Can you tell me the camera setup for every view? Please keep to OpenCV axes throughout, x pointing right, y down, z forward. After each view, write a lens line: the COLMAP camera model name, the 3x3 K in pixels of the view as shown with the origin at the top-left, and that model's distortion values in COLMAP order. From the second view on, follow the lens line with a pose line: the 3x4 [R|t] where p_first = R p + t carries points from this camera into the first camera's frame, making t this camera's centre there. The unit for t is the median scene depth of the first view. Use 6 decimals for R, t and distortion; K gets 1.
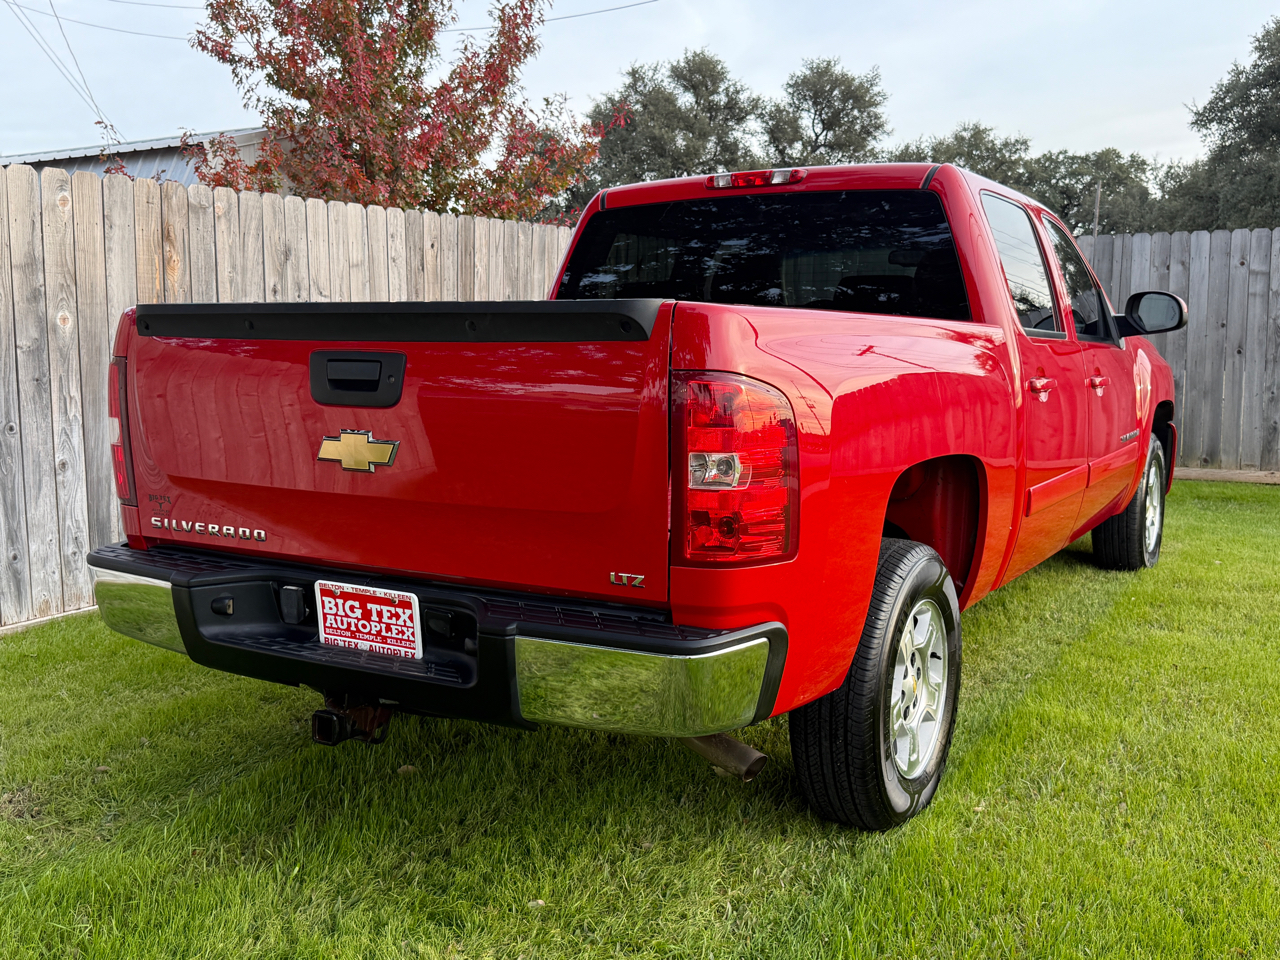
lens RADIAL K [[1224.4, 0, 635.5], [0, 1224.4, 484.7], [0, 0, 1]] dist [0.162528, -0.352280]
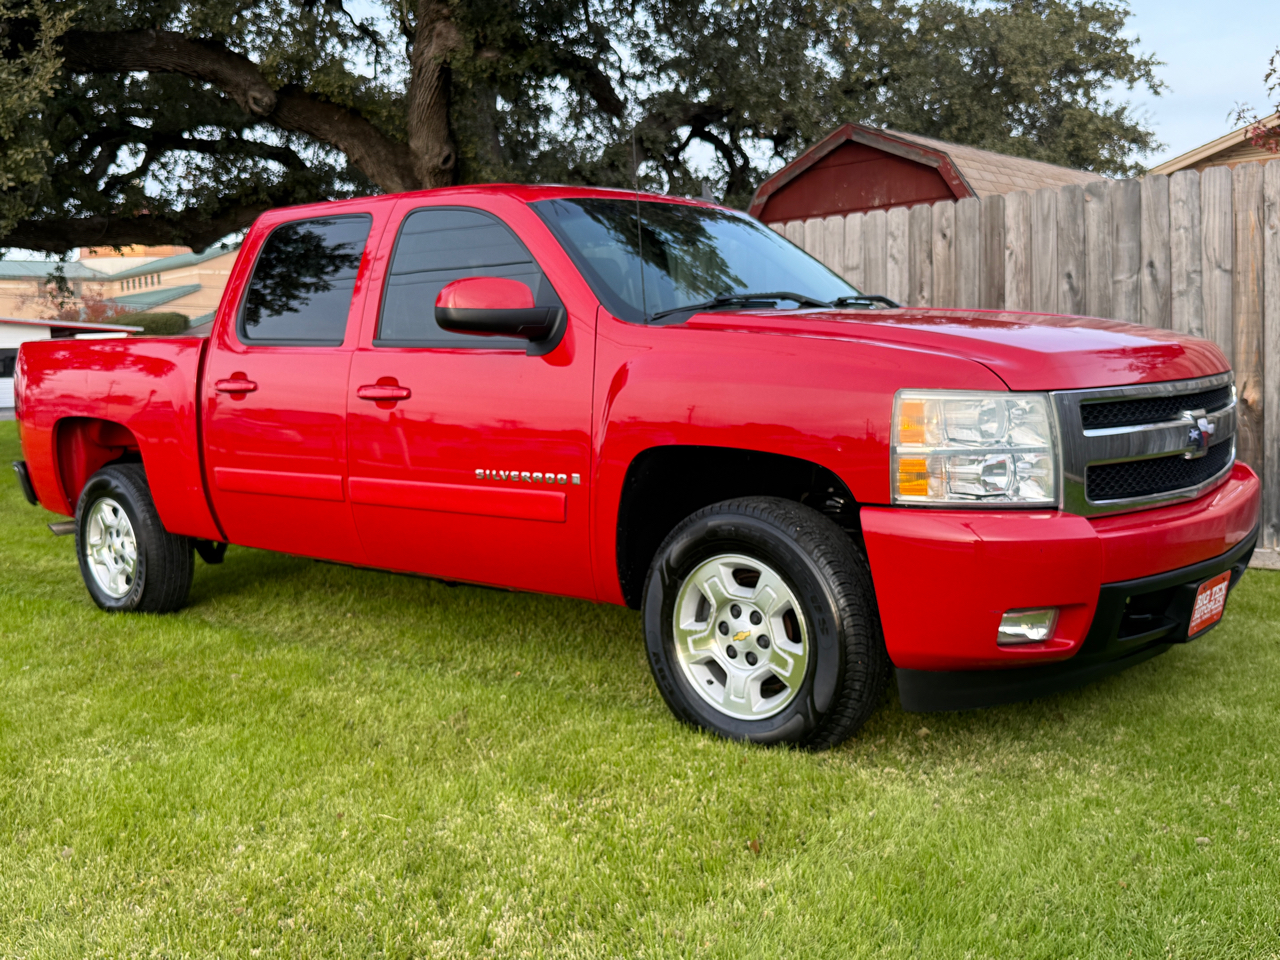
lens RADIAL K [[1233.8, 0, 640.1], [0, 1233.8, 482.8], [0, 0, 1]] dist [0.169180, -0.373832]
pose [[-0.170981, 0.112444, -0.978837, 0.806964], [-0.090037, 0.987526, 0.129170, -0.099790], [0.981152, 0.110218, -0.158724, 0.879621]]
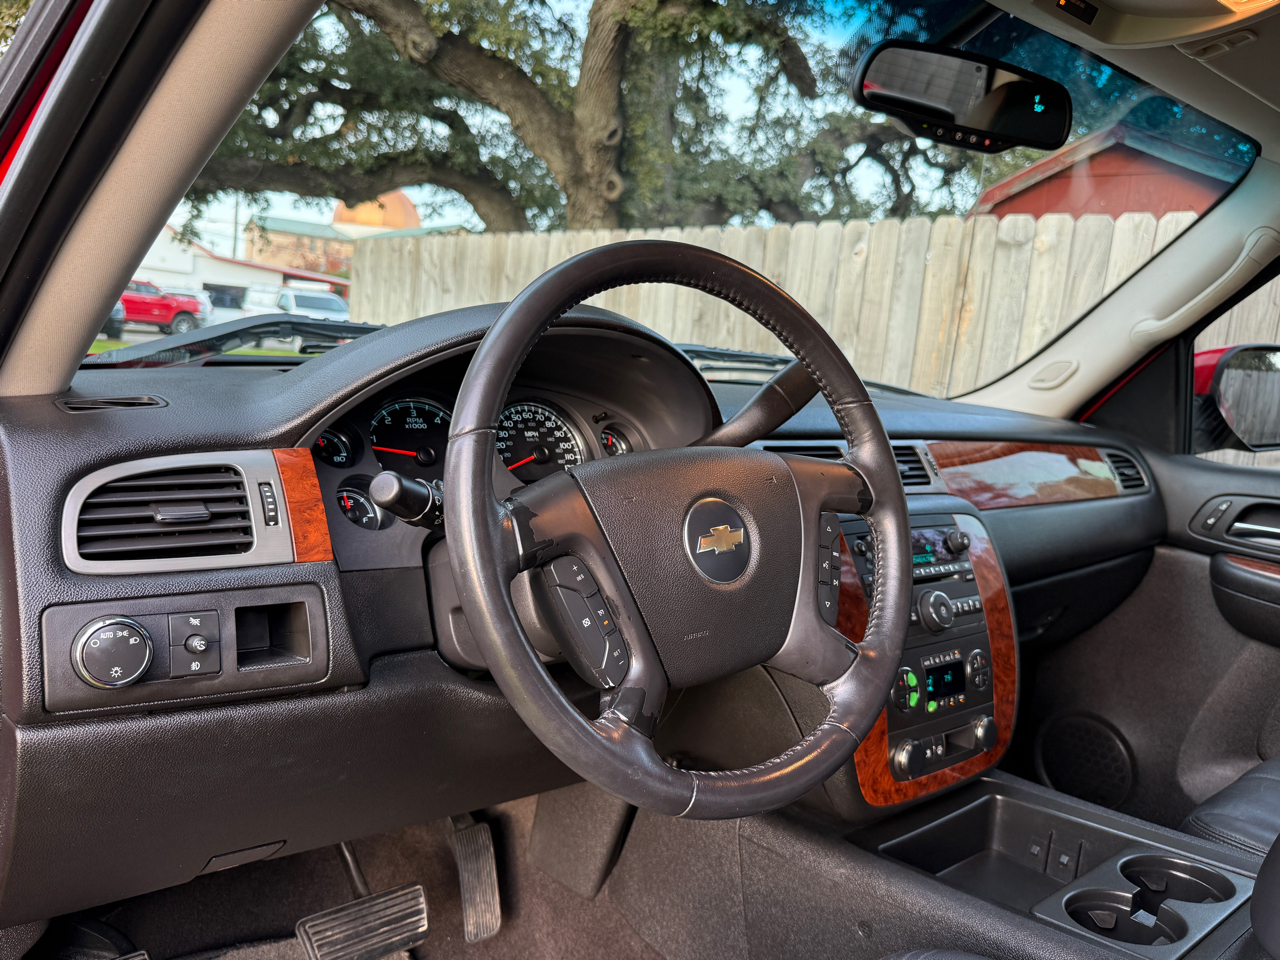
lens RADIAL K [[989.1, 0, 641.2], [0, 989.1, 492.5], [0, 0, 1]] dist [0.104661, -0.272612]
pose [[-0.290349, 0.120622, -0.949288, 0.267077], [-0.213055, 0.958975, 0.187017, -0.104247], [0.932902, 0.256551, -0.252738, 0.741083]]
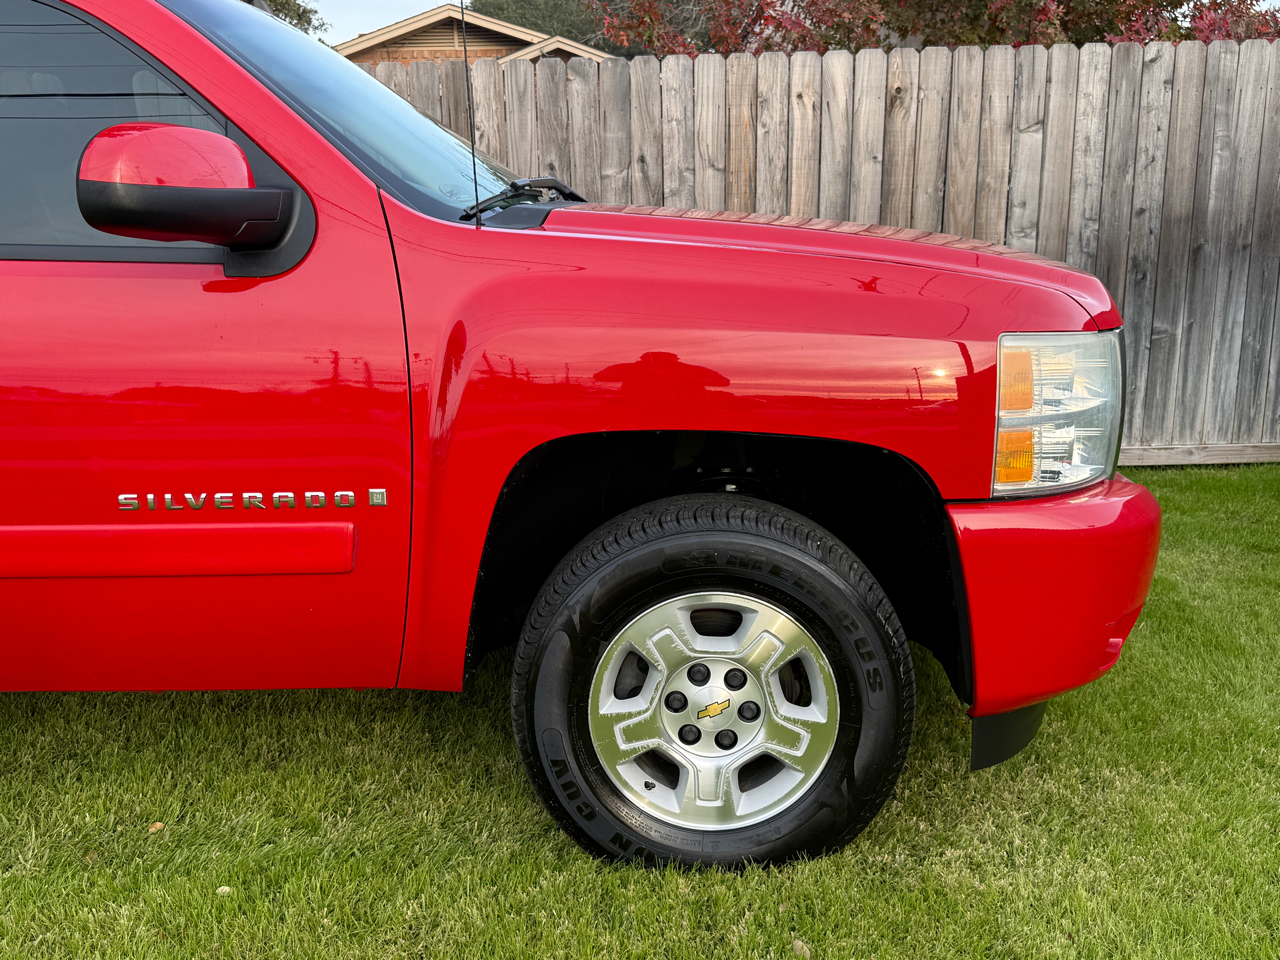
lens RADIAL K [[1224.4, 0, 635.5], [0, 1224.4, 484.7], [0, 0, 1]] dist [0.162528, -0.352280]
pose [[0.506876, 0.181868, -0.842616, 0.588572], [-0.094451, 0.983323, 0.155421, -0.087176], [0.856829, 0.000807, 0.515600, 0.673415]]
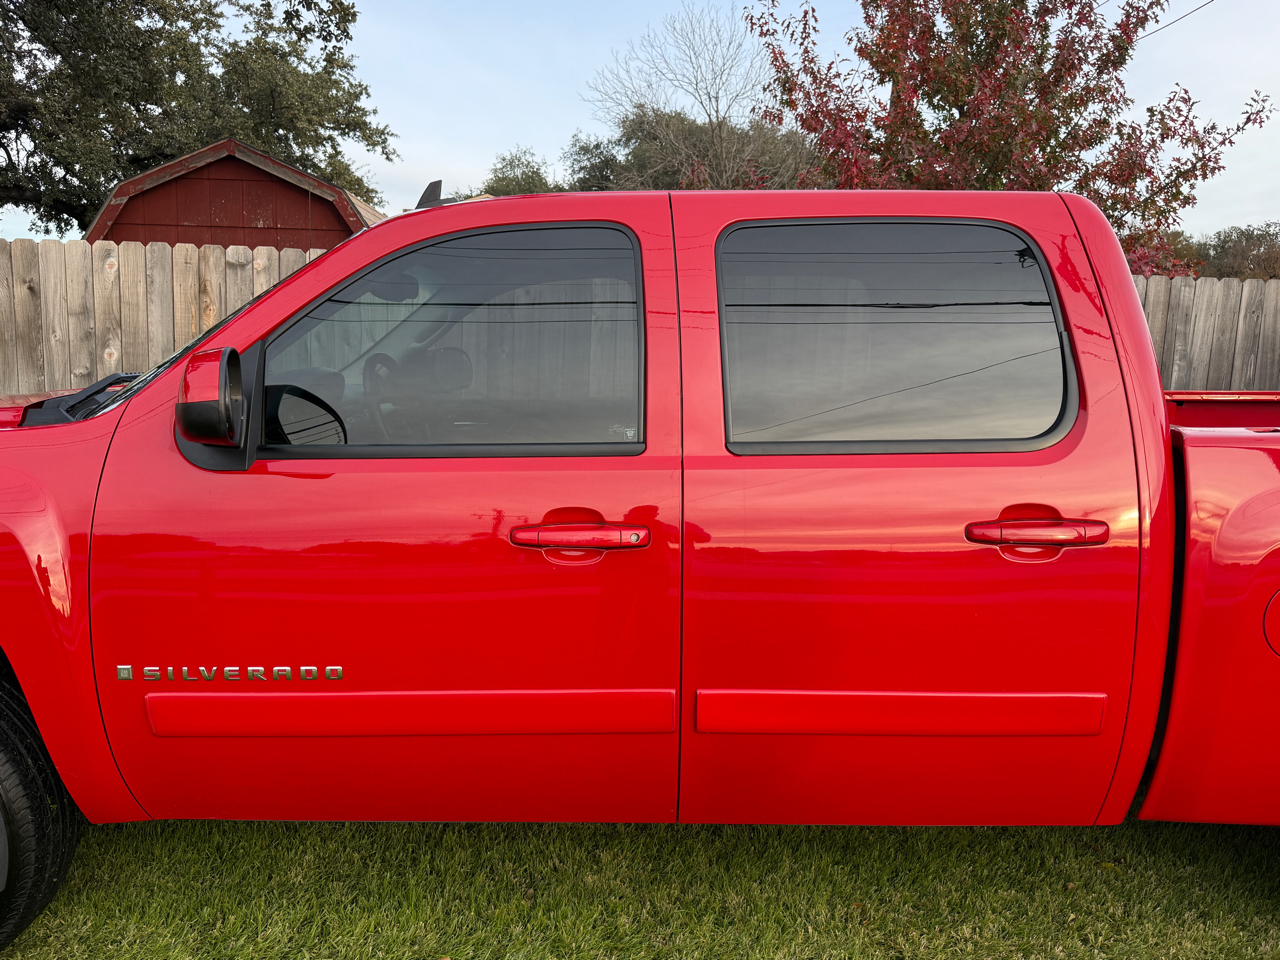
lens RADIAL K [[991.2, 0, 637.5], [0, 991.2, 481.0], [0, 0, 1]] dist [0.049790, -0.076130]
pose [[0.547464, 0.130806, -0.826543, 0.514149], [-0.142551, 0.987849, 0.061915, -0.099612], [0.824598, 0.083928, 0.559459, 0.602990]]
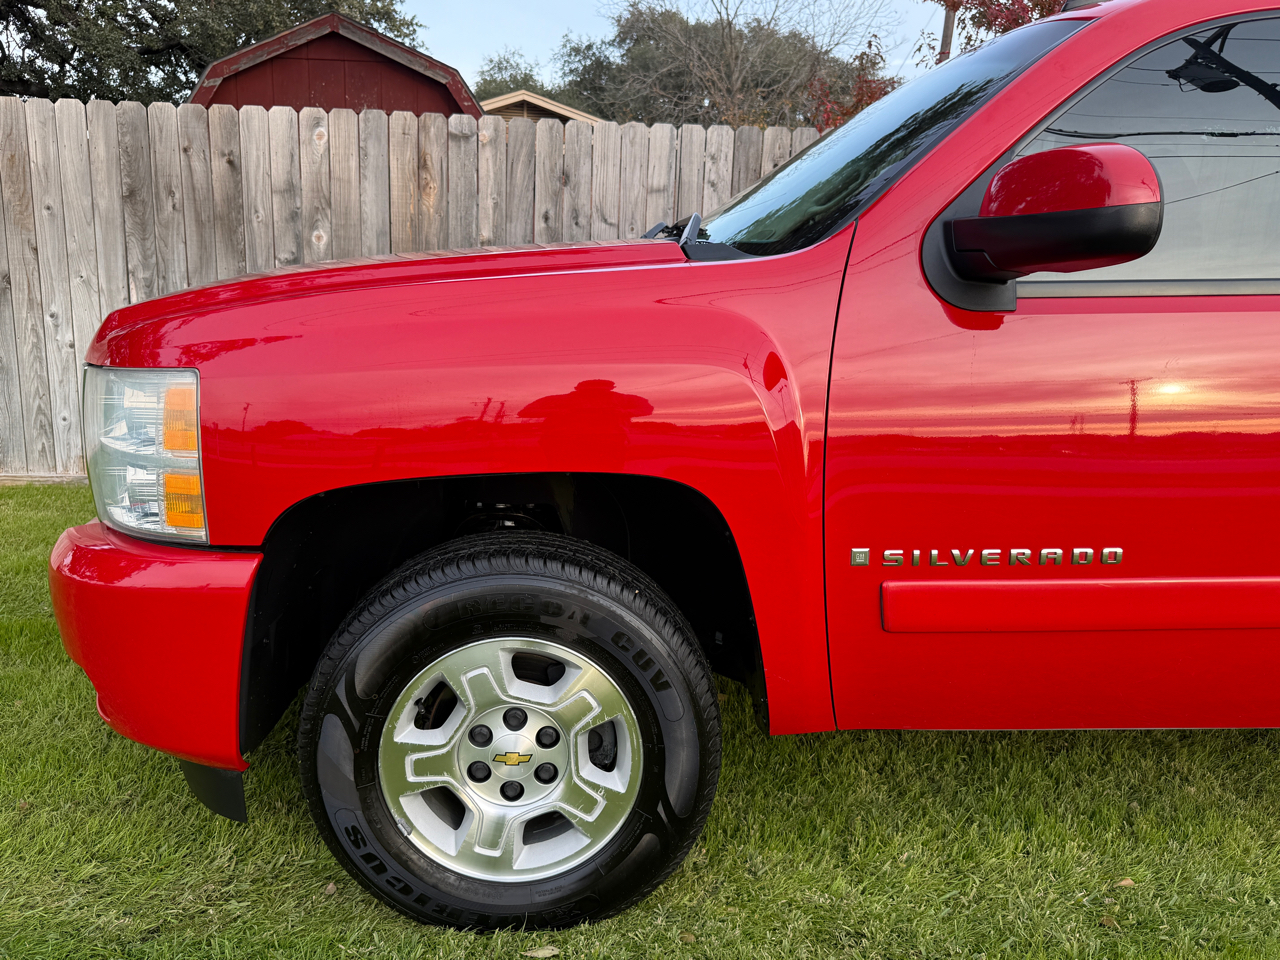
lens RADIAL K [[991.2, 0, 637.5], [0, 991.2, 481.0], [0, 0, 1]] dist [0.049790, -0.076130]
pose [[0.578850, 0.191223, -0.792696, 0.364118], [-0.137928, 0.981068, 0.135945, -0.051494], [0.803684, 0.030644, 0.594266, 0.467333]]
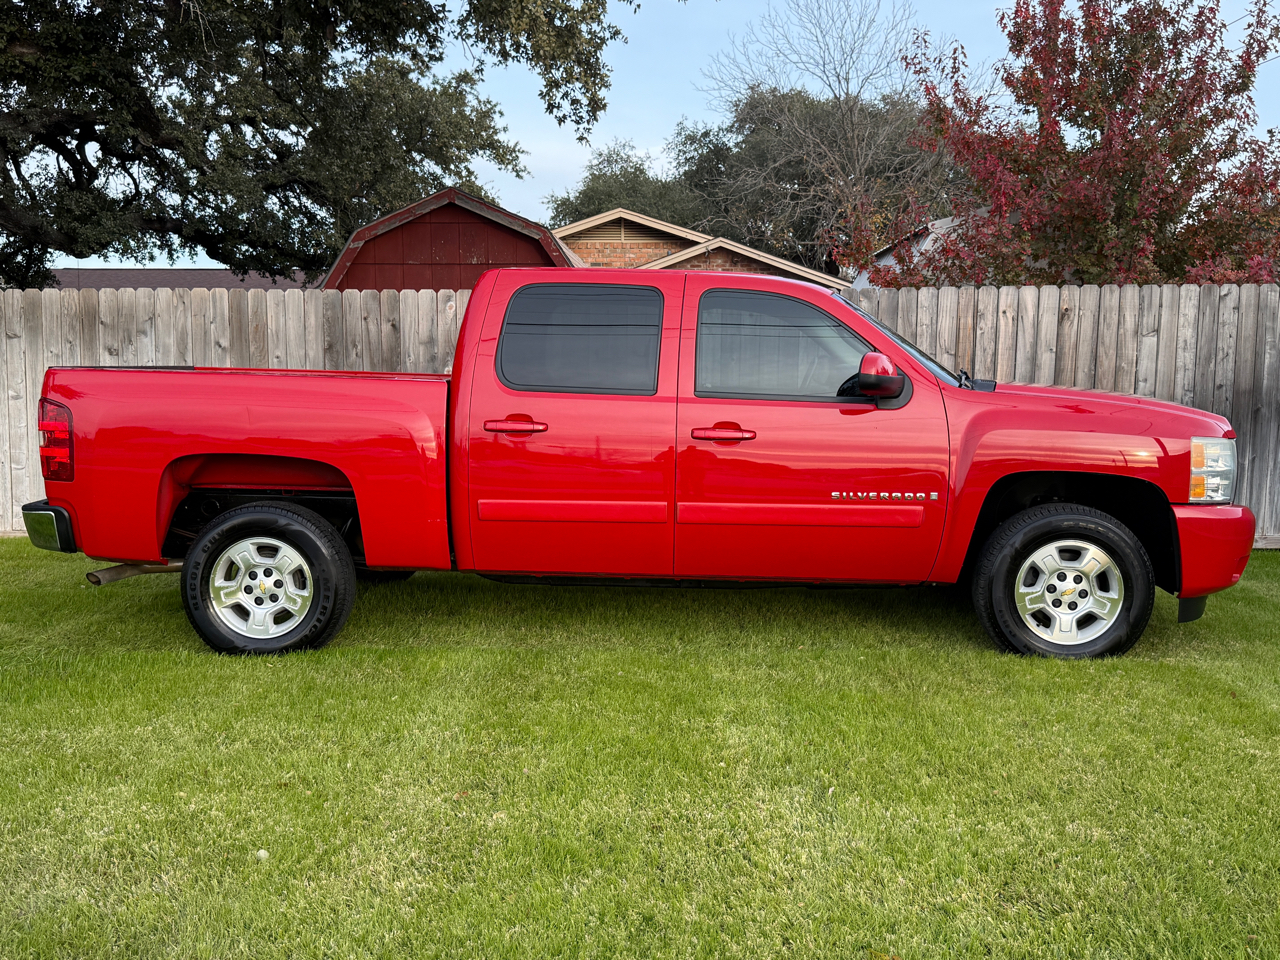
lens RADIAL K [[1219.8, 0, 637.3], [0, 1219.8, 482.9], [0, 0, 1]] dist [0.193408, -0.437938]
pose [[0.477689, 0.088076, -0.874103, 0.865810], [-0.117541, 0.992424, 0.035763, -0.046175], [0.870630, 0.085659, 0.484423, 0.262964]]
